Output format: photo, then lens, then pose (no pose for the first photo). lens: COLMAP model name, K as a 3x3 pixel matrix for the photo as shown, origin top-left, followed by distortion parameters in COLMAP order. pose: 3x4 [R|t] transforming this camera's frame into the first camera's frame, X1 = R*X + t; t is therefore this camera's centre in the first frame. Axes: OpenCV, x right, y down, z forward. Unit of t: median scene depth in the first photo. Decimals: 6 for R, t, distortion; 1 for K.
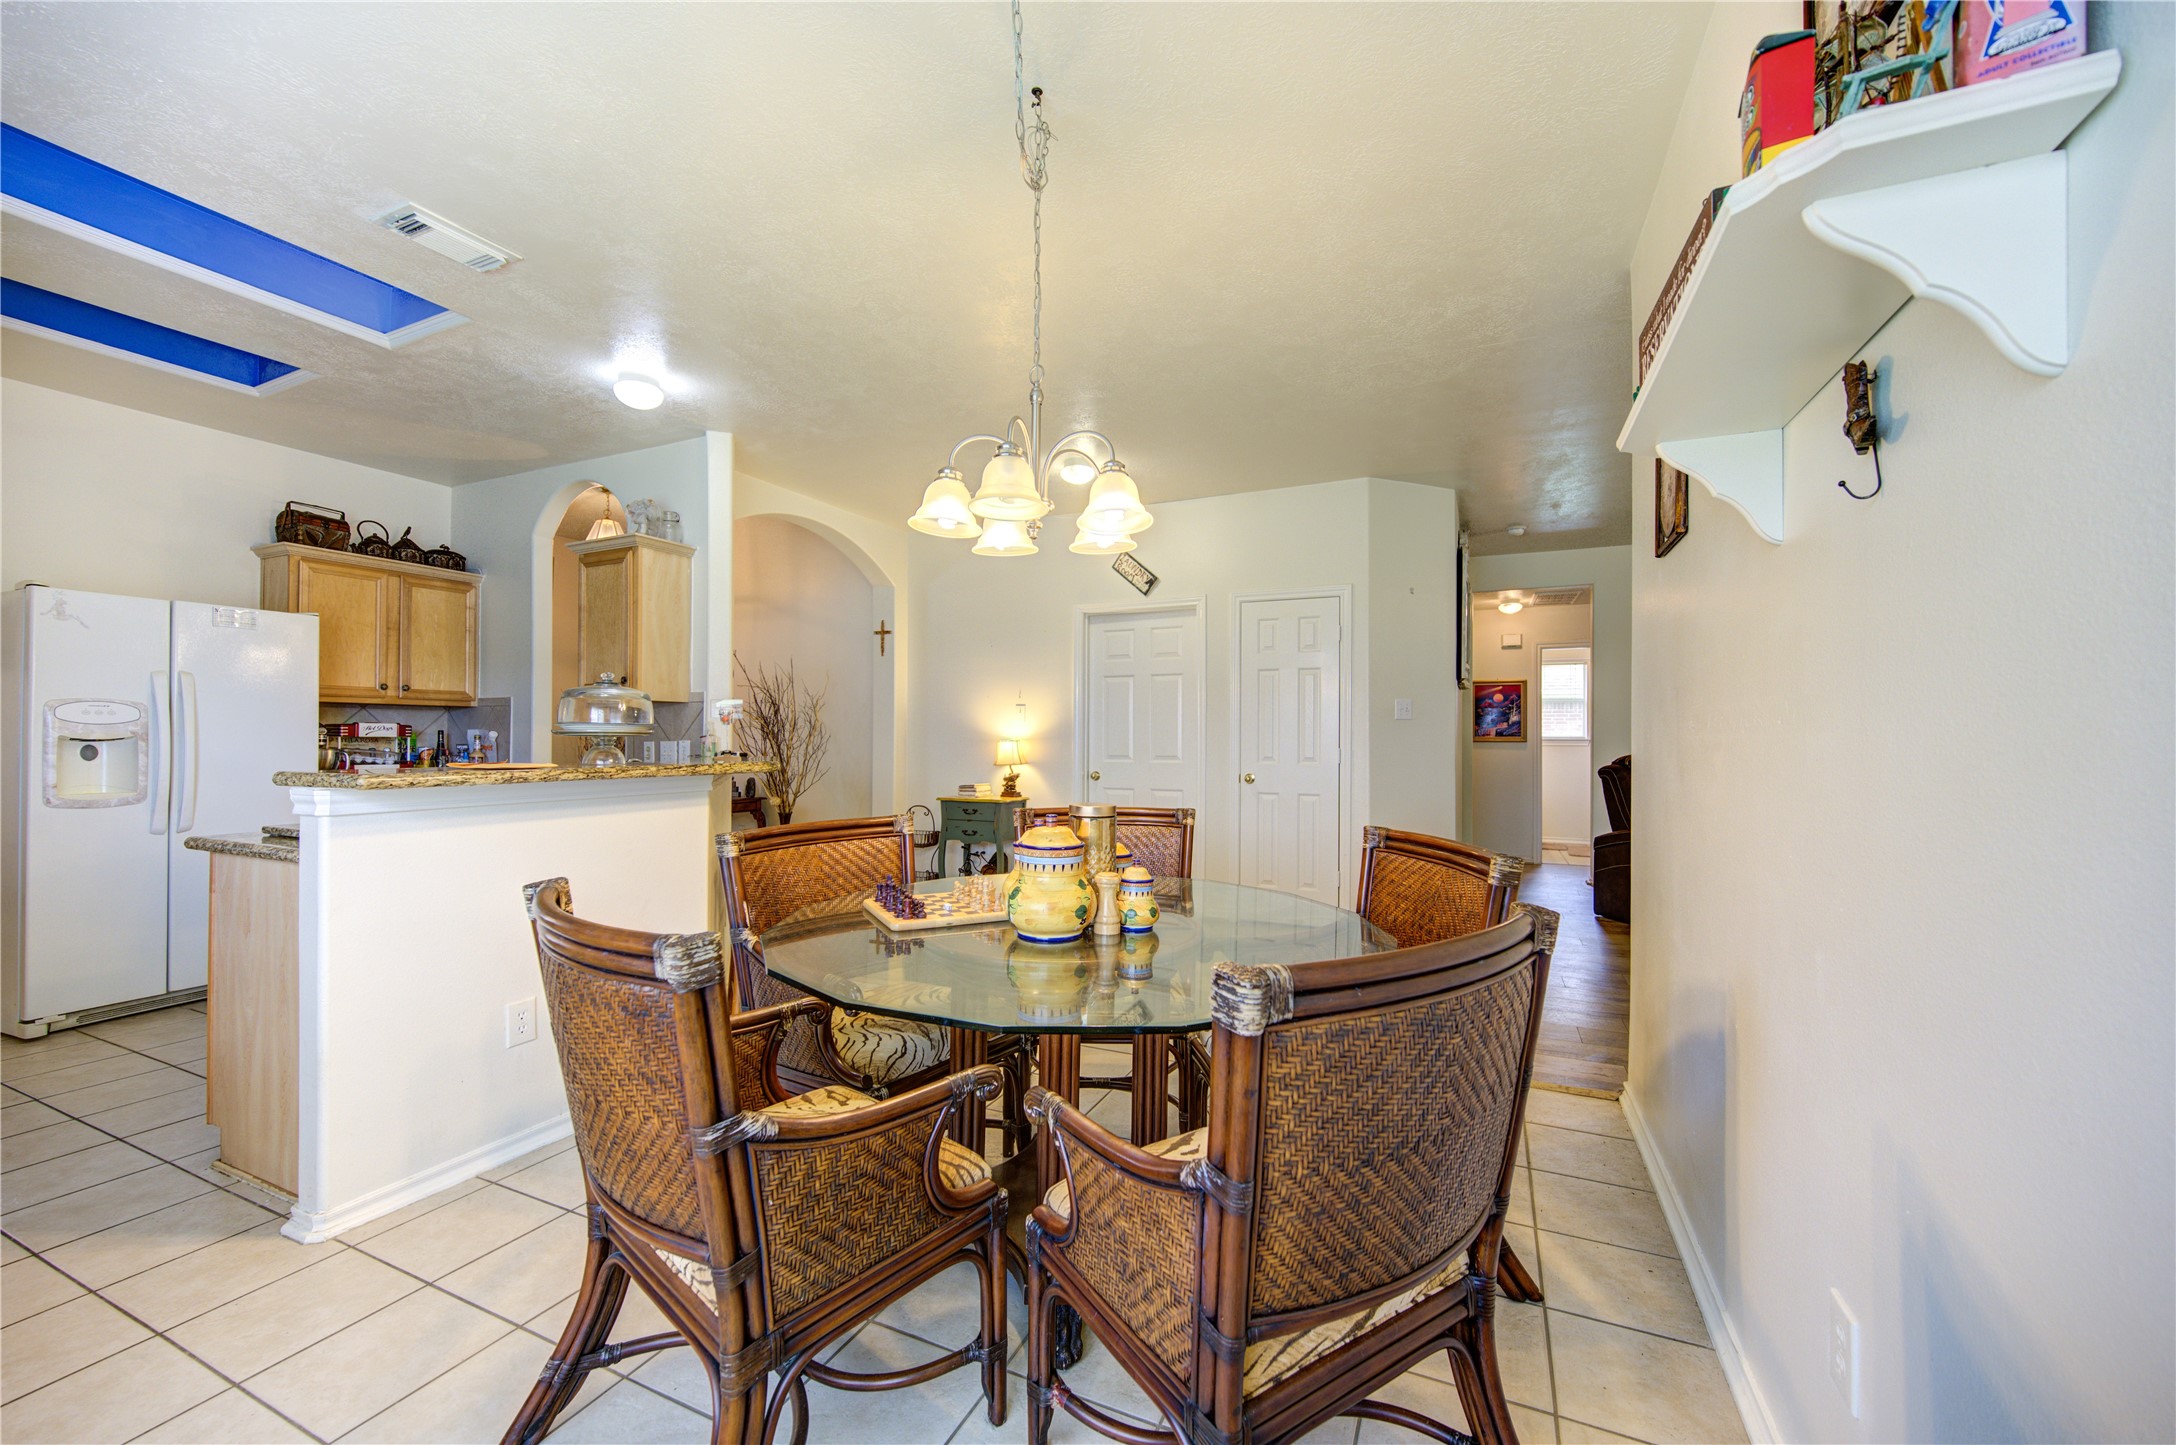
lens RADIAL K [[839.6, 0, 1092.4], [0, 839.6, 734.0], [0, 0, 1]] dist [0.000289, -0.000670]
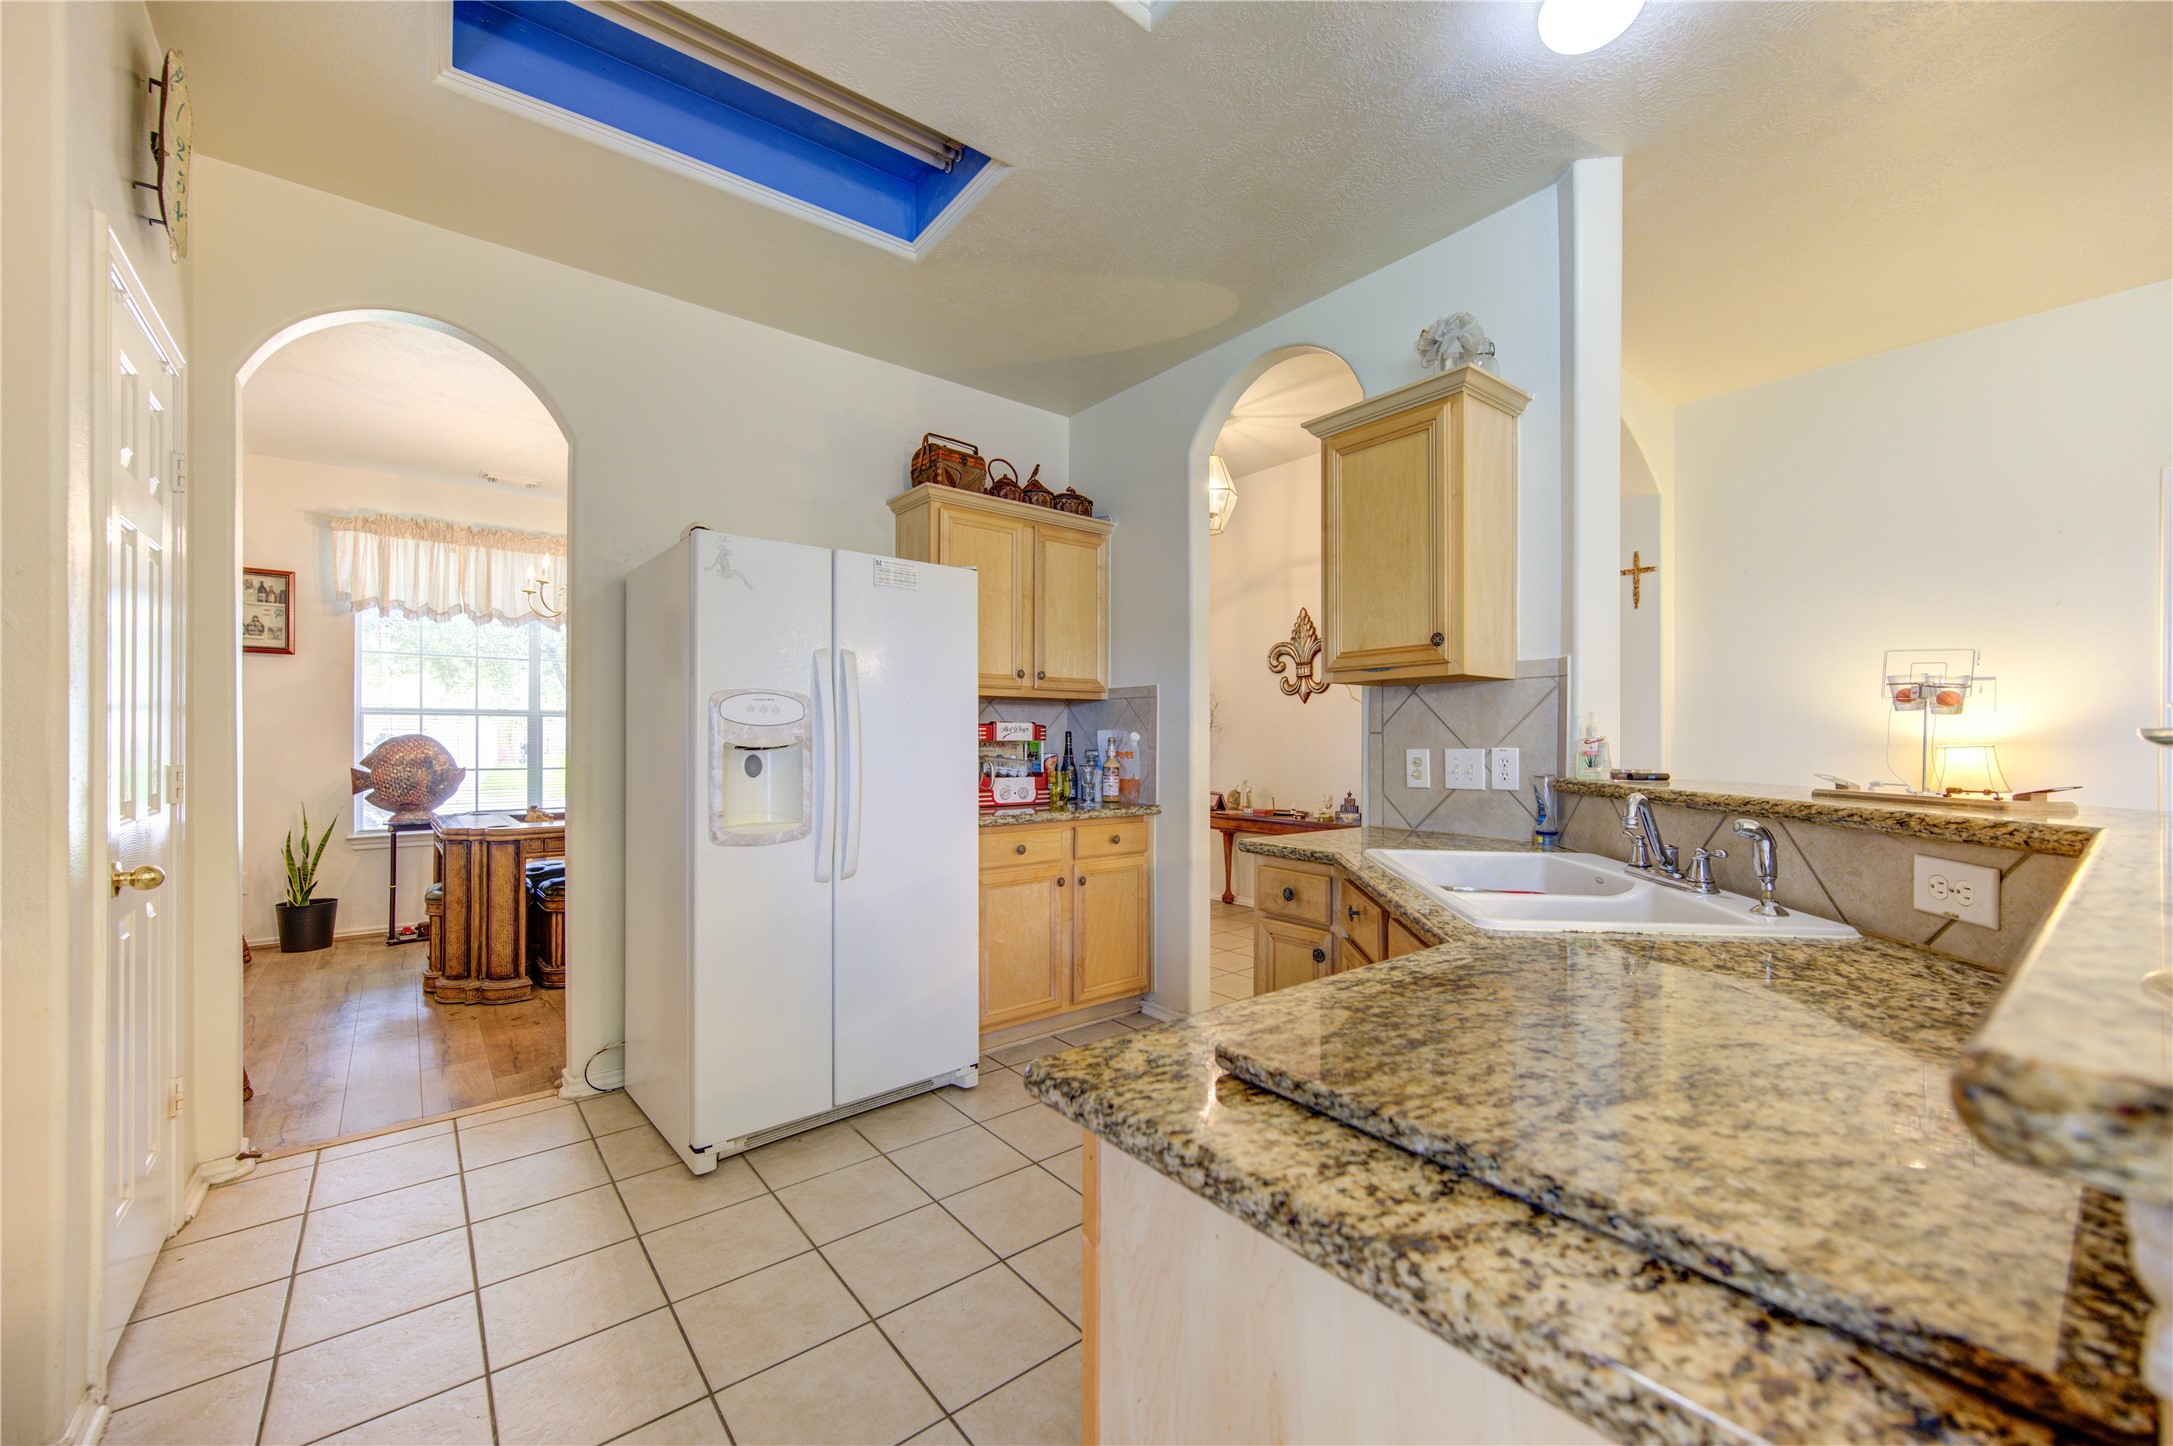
lens RADIAL K [[862.5, 0, 1101.3], [0, 862.5, 737.7], [0, 0, 1]] dist [0.001325, -0.000635]
pose [[0.894647, -0.001590, -0.446771, -0.458111], [0.004458, 0.999976, 0.005369, -0.003250], [0.446751, -0.006795, 0.894632, 0.361411]]
